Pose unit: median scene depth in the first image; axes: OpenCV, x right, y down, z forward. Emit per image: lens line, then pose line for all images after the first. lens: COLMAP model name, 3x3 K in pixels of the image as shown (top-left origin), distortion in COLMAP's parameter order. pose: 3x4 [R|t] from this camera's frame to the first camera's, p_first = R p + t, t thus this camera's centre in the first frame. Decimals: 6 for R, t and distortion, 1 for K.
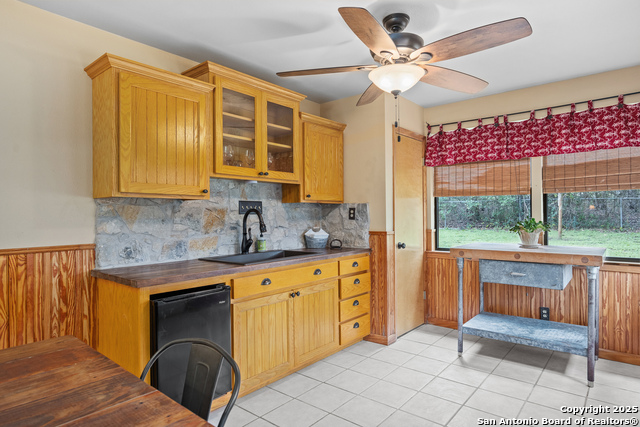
lens RADIAL K [[377.3, 0, 319.3], [0, 377.3, 210.0], [0, 0, 1]] dist [-0.001595, -0.001092]
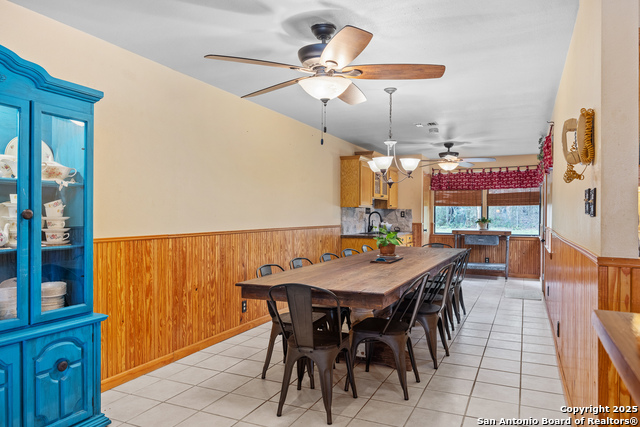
lens RADIAL K [[457.6, 0, 319.5], [0, 457.6, 215.3], [0, 0, 1]] dist [0.007373, 0.000990]
pose [[0.963988, 0.012852, 0.265633, -1.057108], [-0.016394, 0.999804, 0.011123, -0.005428], [-0.265438, -0.015077, 0.964010, -1.314612]]
